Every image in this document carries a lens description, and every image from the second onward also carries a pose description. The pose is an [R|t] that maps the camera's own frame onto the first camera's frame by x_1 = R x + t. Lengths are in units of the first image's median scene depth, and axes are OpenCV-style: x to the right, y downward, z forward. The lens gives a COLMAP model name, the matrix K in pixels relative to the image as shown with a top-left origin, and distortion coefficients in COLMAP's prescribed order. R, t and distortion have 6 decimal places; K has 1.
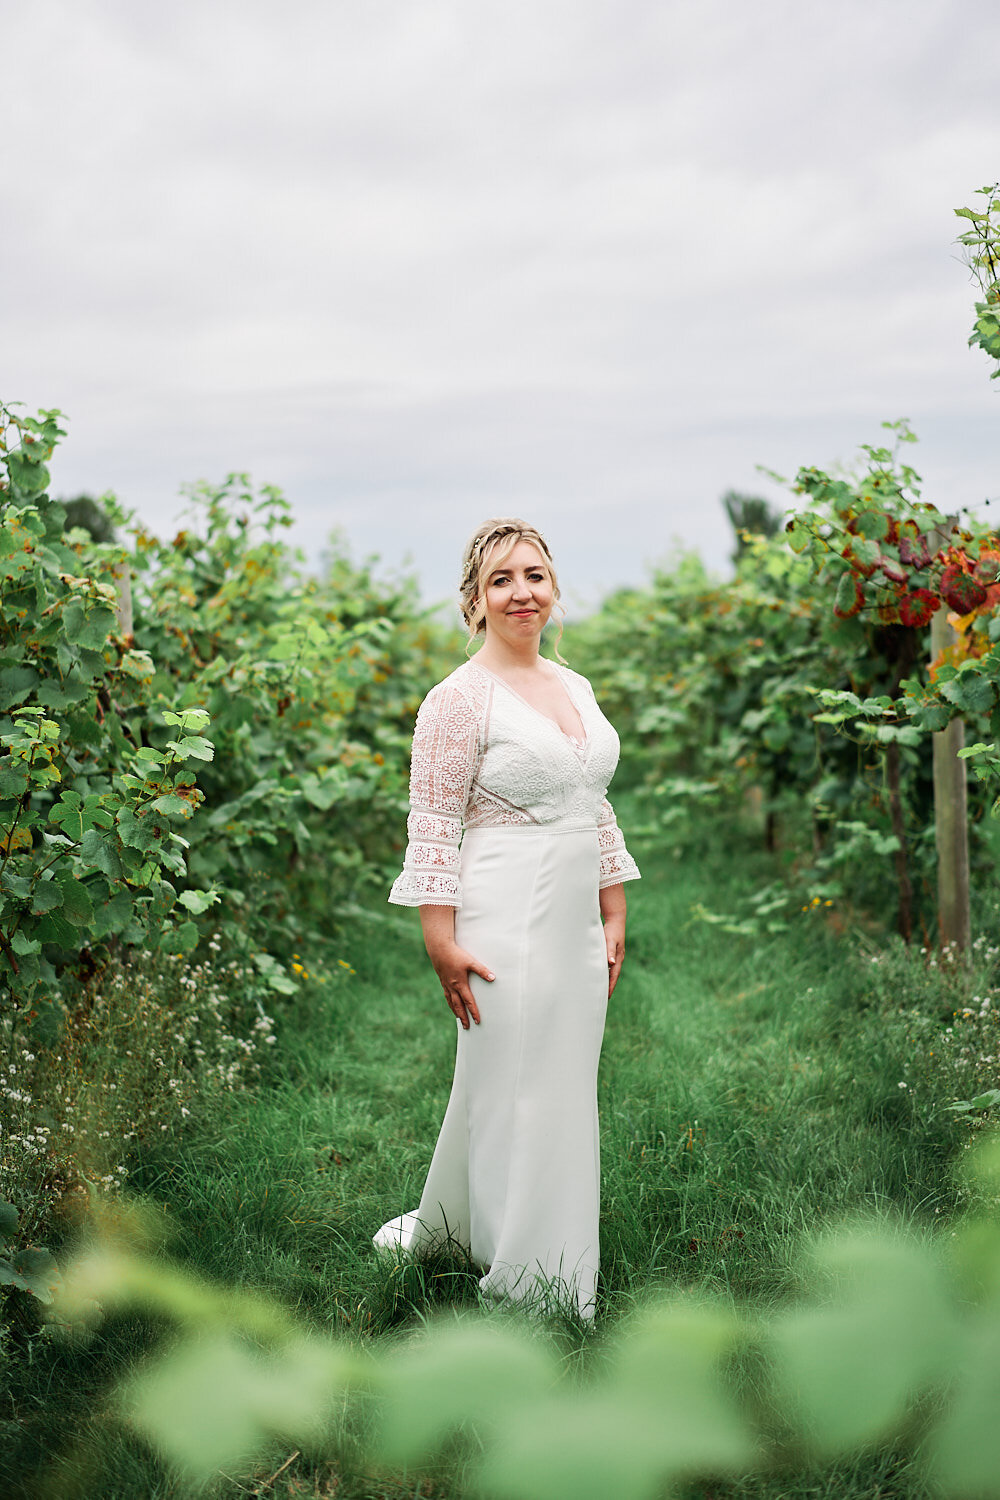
lens RADIAL K [[2298.5, 0, 516.8], [0, 2298.5, 739.3], [0, 0, 1]] dist [0.106078, -0.877867]
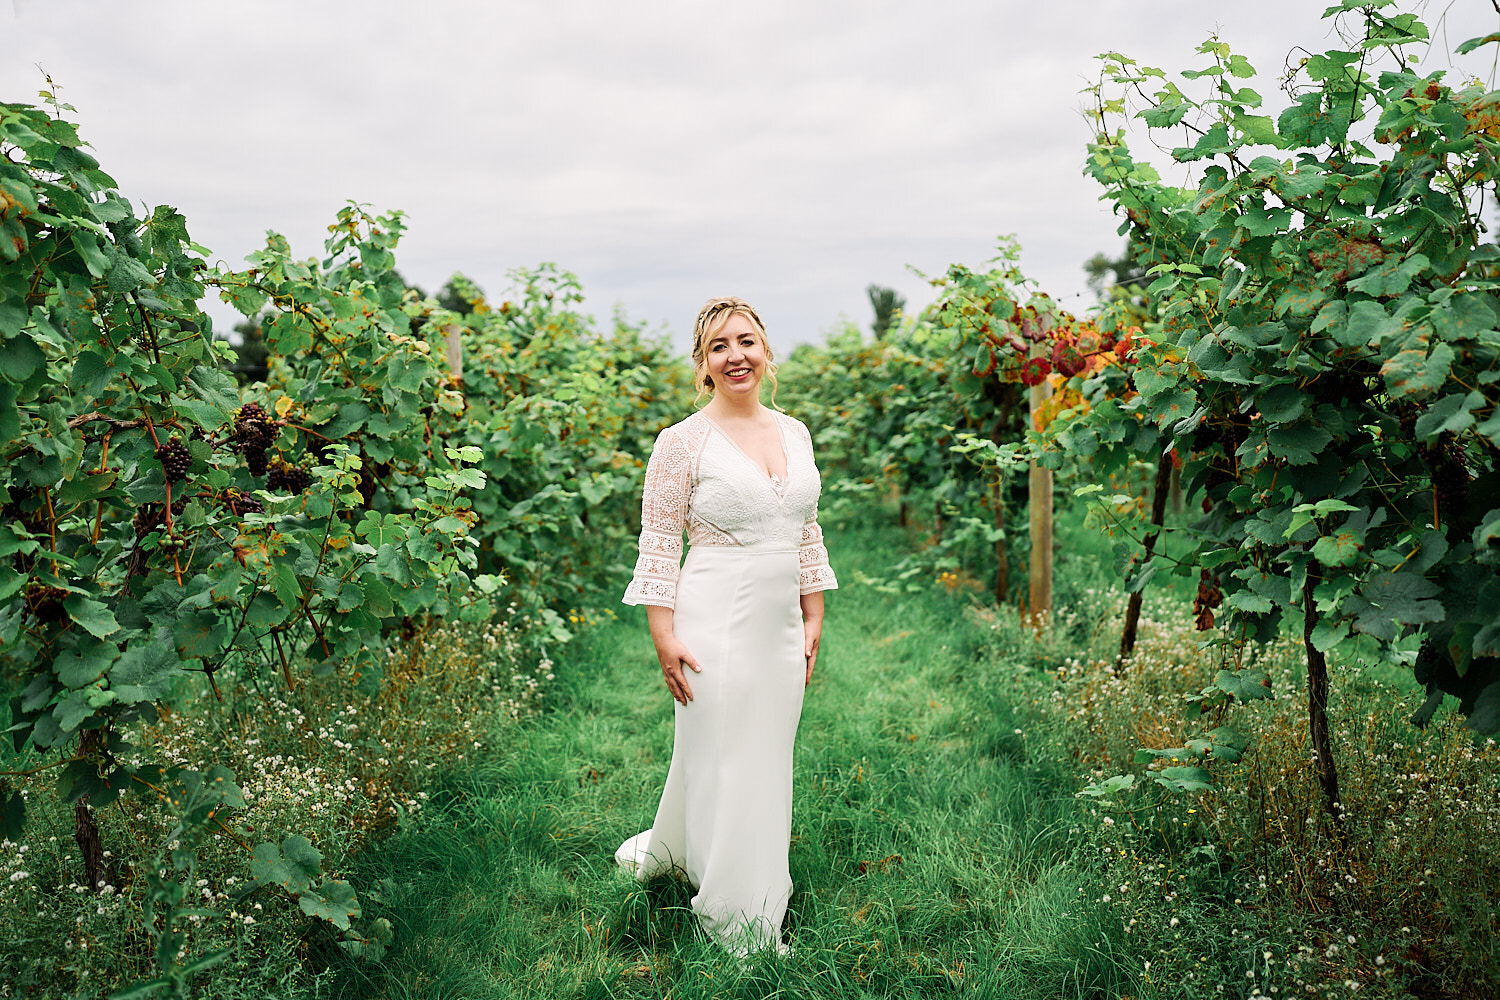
lens RADIAL K [[1457.1, 0, 744.0], [0, 1457.1, 491.8], [0, 0, 1]] dist [-0.063235, 0.167860]
pose [[0.999757, 0.020936, 0.006903, 0.000041], [-0.021171, 0.999132, 0.035866, -0.010466], [-0.006147, -0.036004, 0.999333, 0.116457]]
